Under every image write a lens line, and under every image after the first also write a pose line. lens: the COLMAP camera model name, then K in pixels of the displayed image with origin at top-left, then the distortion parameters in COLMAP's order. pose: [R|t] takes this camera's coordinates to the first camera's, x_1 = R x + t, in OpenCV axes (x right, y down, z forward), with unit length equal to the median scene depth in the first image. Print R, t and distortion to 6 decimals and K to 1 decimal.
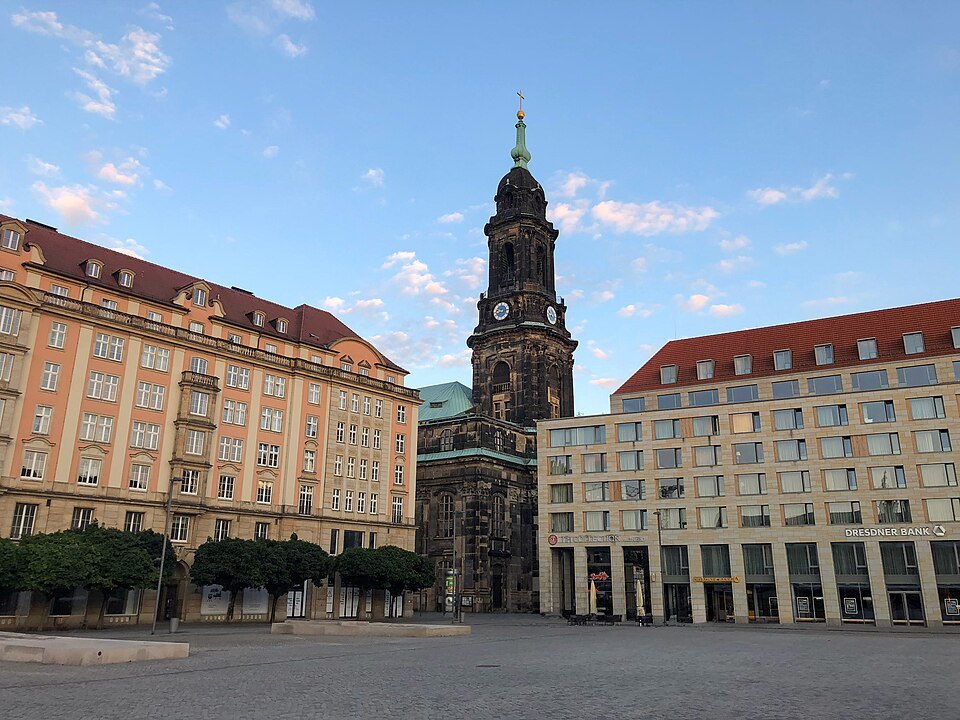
lens RADIAL K [[757.4, 0, 480.0], [0, 757.4, 360.0], [0, 0, 1]] dist [0.043041, -0.004135]
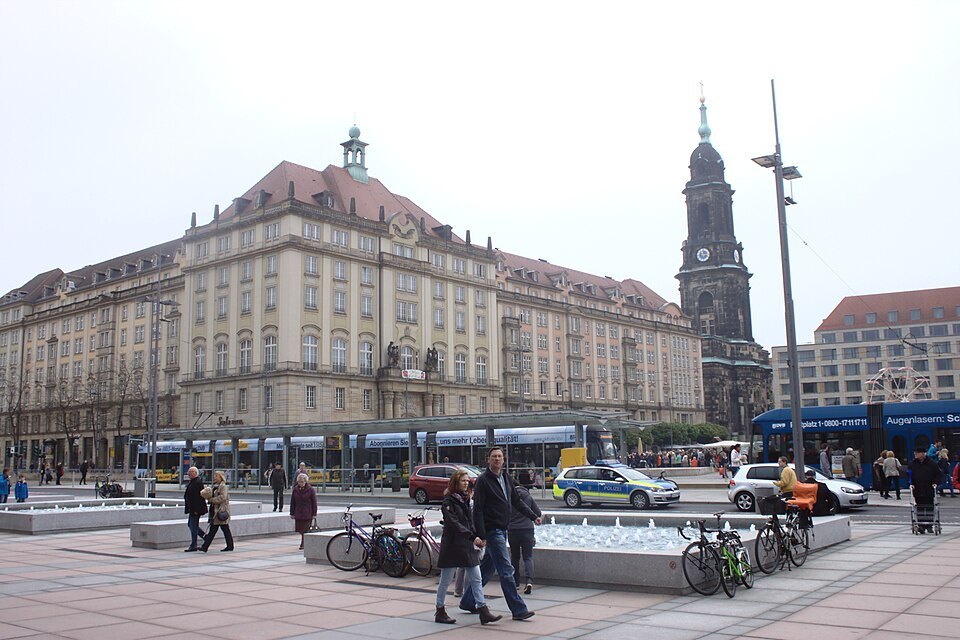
lens RADIAL K [[839.9, 0, 480.0], [0, 839.9, 320.0], [0, 0, 1]] dist [-0.094176, 0.004258]
pose [[0.999740, -0.021666, -0.007072, -0.460098], [0.022450, 0.989656, 0.141696, -0.210816], [0.003929, -0.141817, 0.989885, -0.682062]]
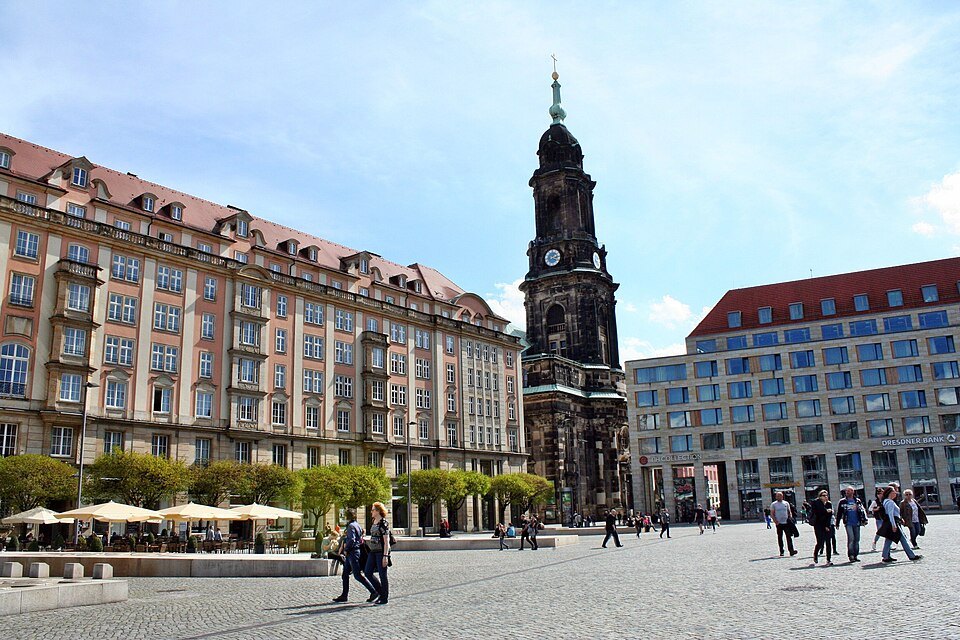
lens RADIAL K [[763.8, 0, 480.0], [0, 763.8, 320.0], [0, 0, 1]] dist [-0.119552, 0.008956]
pose [[0.997959, -0.022015, 0.059938, -0.174549], [0.019229, 0.998725, 0.046671, -0.033964], [-0.060889, -0.045423, 0.997110, -0.118396]]
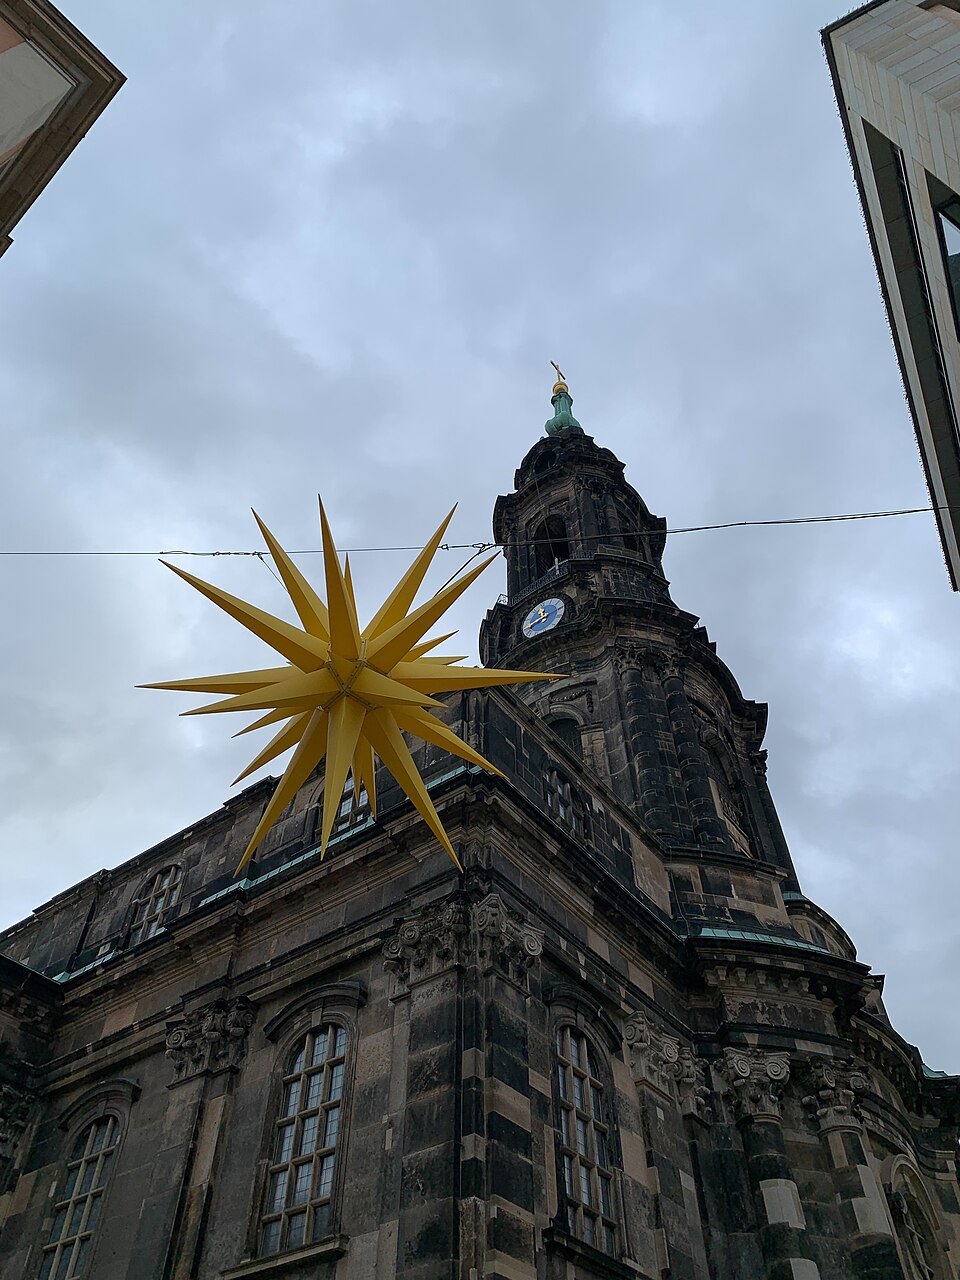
lens RADIAL K [[966.0, 0, 480.0], [0, 966.0, 640.0], [0, 0, 1]] dist [0.002905, 0.000081]
pose [[0.999367, -0.032322, -0.014871, 0.005133], [0.019194, 0.841712, -0.539586, 0.232374], [0.029958, 0.538959, 0.841799, 0.740831]]
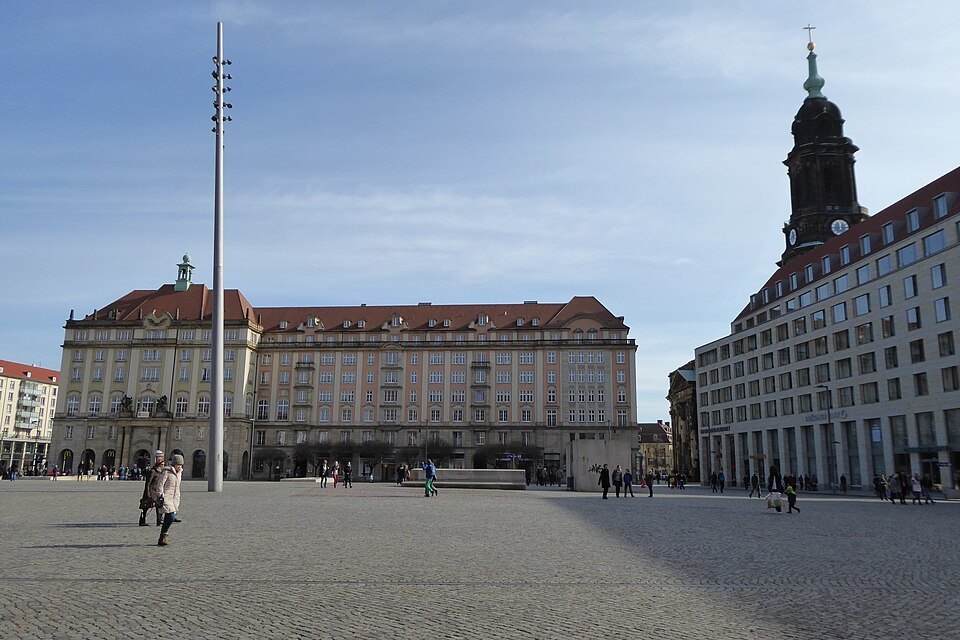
lens RADIAL K [[783.7, 0, 480.0], [0, 783.7, 320.0], [0, 0, 1]] dist [0.008810, -0.001355]
pose [[0.590313, -0.179503, -0.786962, 0.808044], [0.230938, 0.971763, -0.048425, 0.007073], [0.773432, -0.153154, 0.615099, -0.159228]]
